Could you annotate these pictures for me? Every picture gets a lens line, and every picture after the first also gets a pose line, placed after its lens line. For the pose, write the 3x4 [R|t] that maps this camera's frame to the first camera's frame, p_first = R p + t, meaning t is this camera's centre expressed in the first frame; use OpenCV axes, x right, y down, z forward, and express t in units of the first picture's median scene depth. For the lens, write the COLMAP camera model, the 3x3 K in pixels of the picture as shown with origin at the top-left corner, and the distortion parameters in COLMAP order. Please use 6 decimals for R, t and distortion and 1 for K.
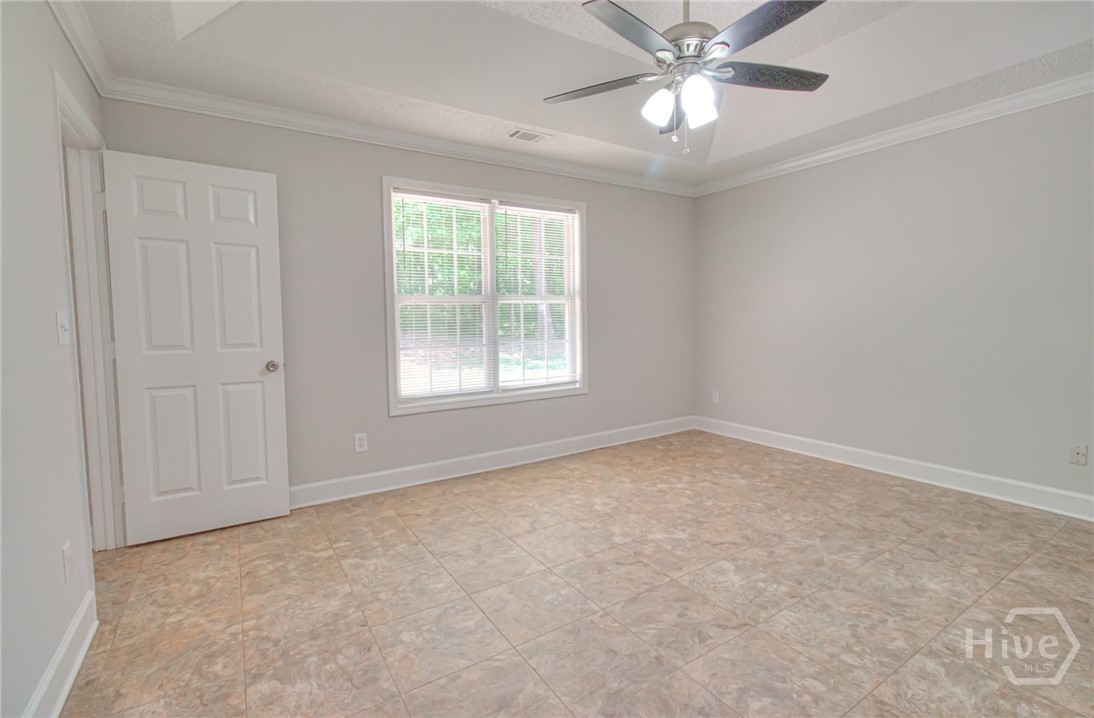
lens RADIAL K [[509.6, 0, 551.5], [0, 509.6, 353.9], [0, 0, 1]] dist [-0.004667, 0.001109]
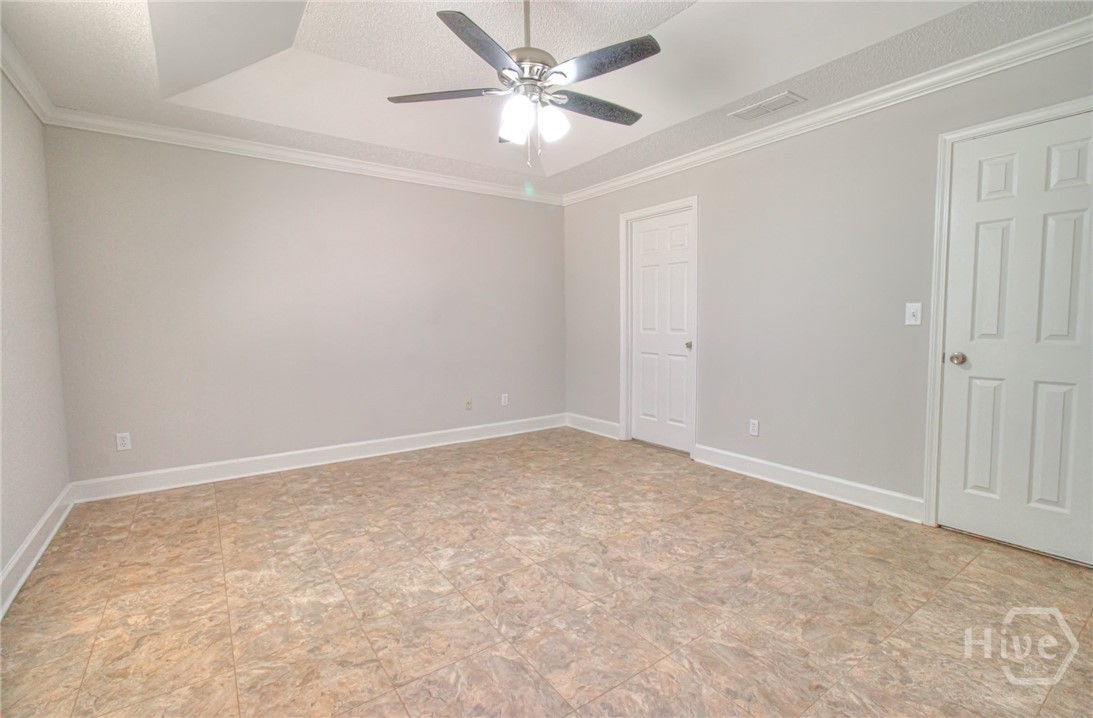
lens RADIAL K [[509.1, 0, 552.6], [0, 509.1, 359.9], [0, 0, 1]] dist [-0.004667, 0.001109]
pose [[-0.074546, -0.063340, 0.995204, -0.631805], [0.076423, 0.994683, 0.069031, -0.041264], [-0.994285, 0.081202, -0.069309, 0.797740]]
